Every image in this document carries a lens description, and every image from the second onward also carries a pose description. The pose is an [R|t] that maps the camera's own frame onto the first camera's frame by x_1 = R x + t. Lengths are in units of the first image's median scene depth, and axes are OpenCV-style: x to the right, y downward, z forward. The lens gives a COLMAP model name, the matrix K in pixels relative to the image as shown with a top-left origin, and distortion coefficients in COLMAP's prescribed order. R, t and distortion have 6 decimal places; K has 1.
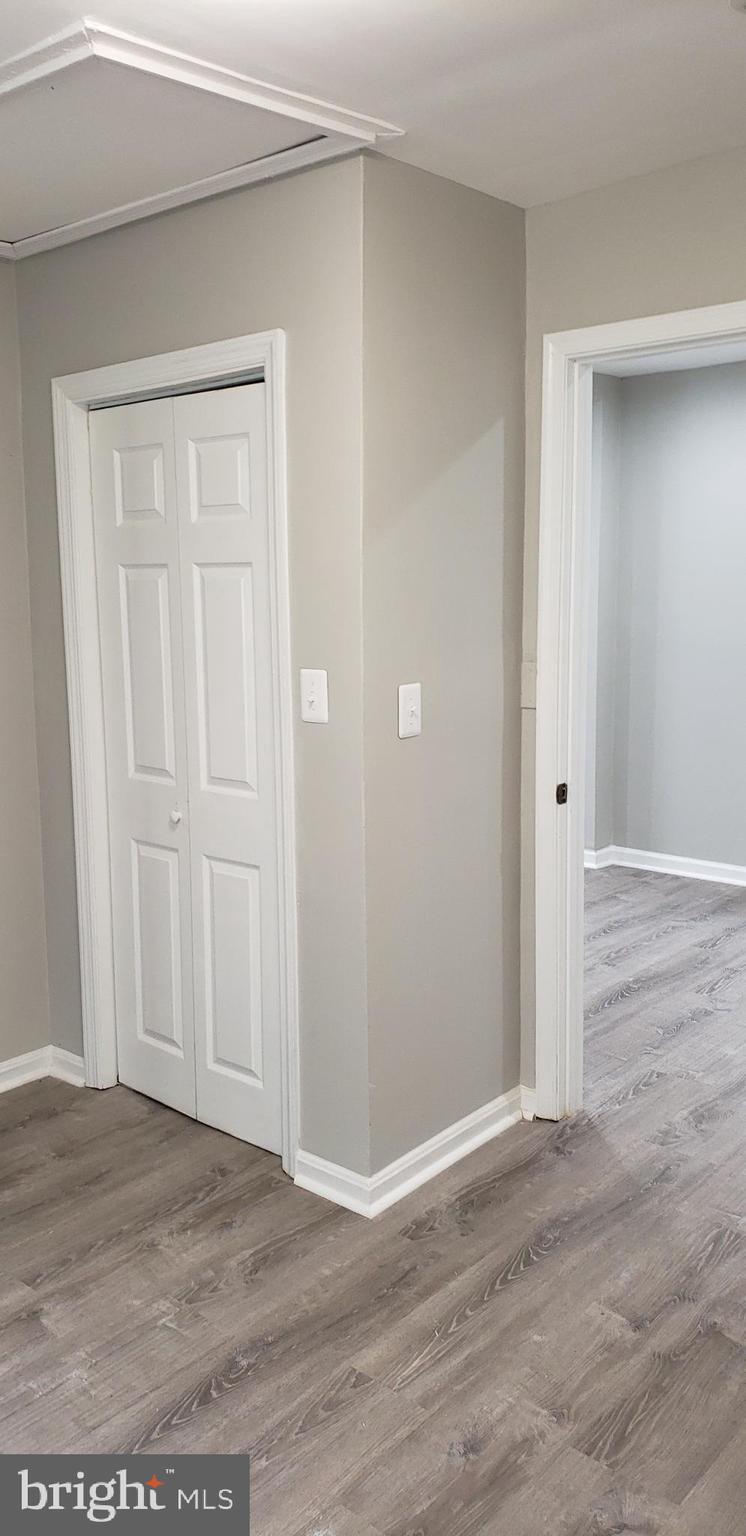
lens RADIAL K [[1222.3, 0, 347.4], [0, 1222.3, 768.6], [0, 0, 1]] dist [0.171189, -0.459895]
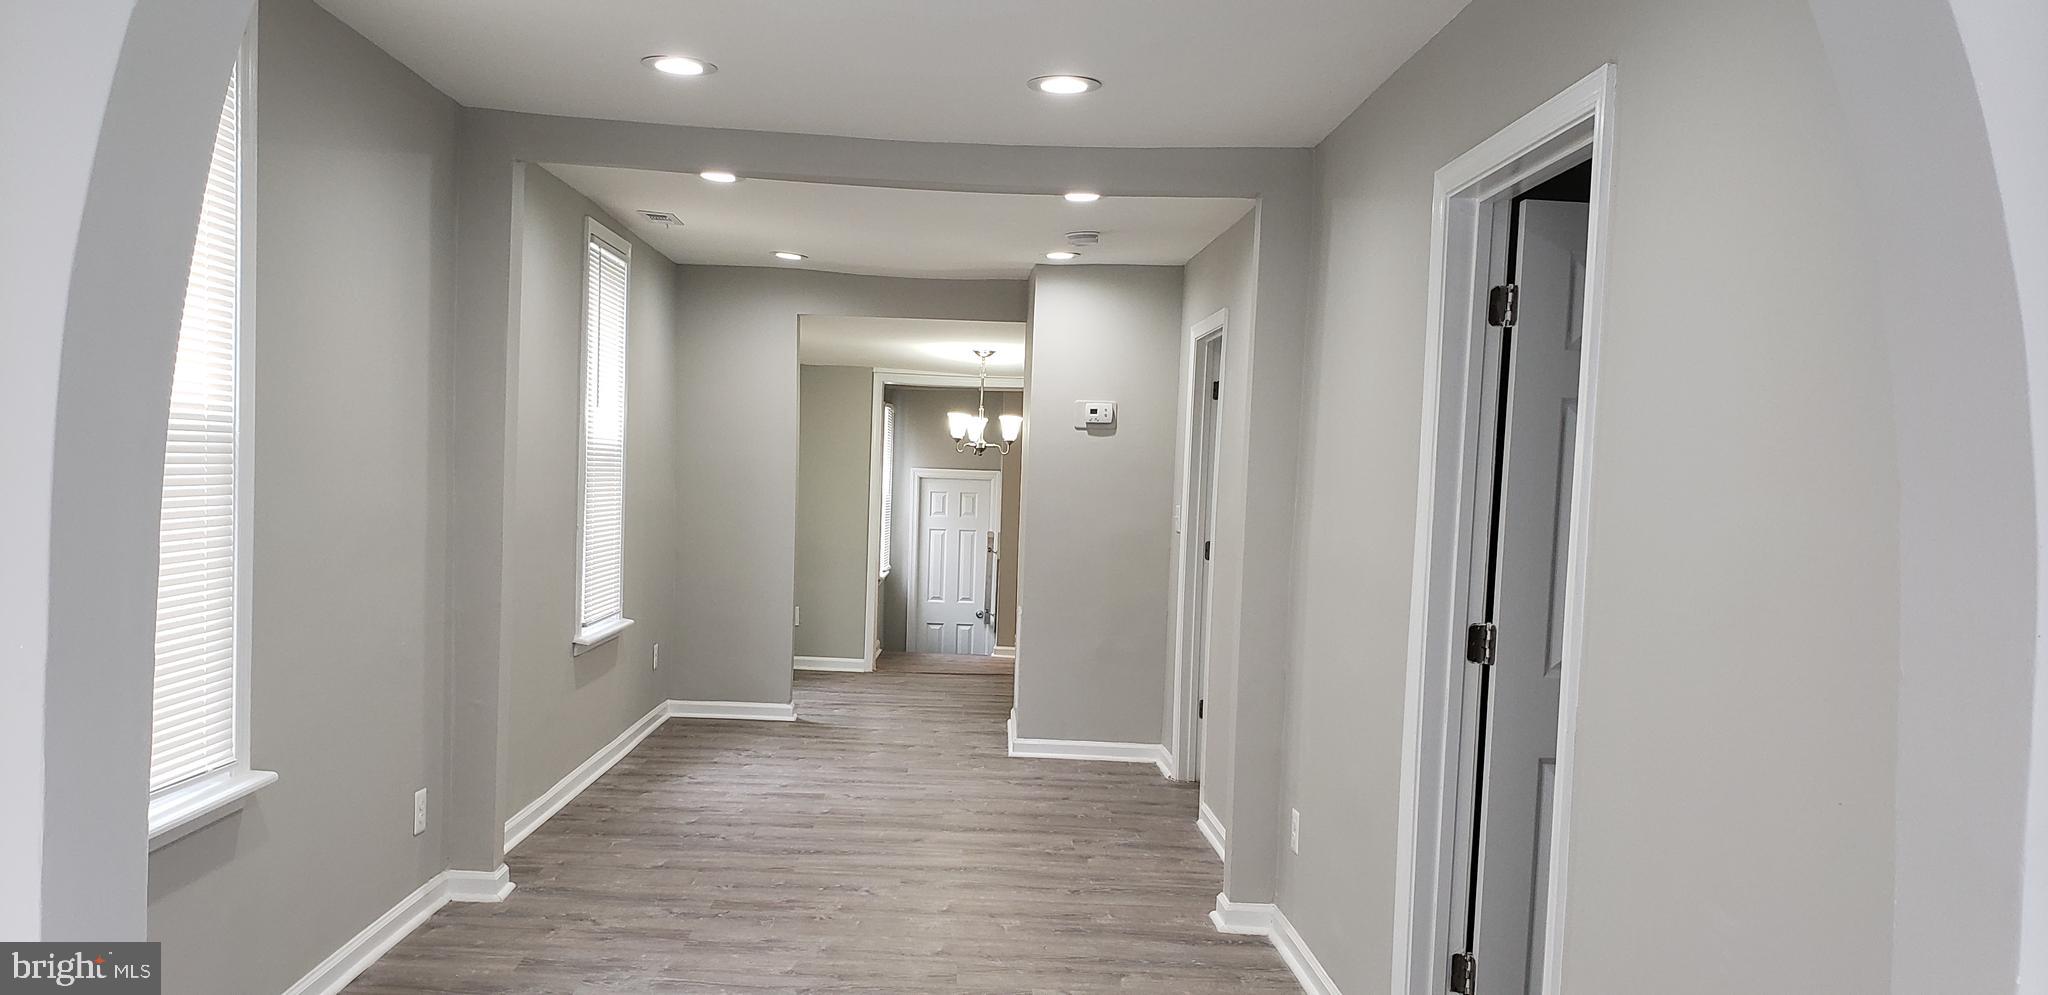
lens RADIAL K [[1629.7, 0, 984.6], [0, 1629.7, 551.0], [0, 0, 1]] dist [0.171189, -0.459895]
pose [[-0.683199, -0.059304, 0.727820, -0.739479], [0.081020, 0.984387, 0.156263, -0.262506], [-0.725723, 0.165727, -0.667727, 1.715658]]
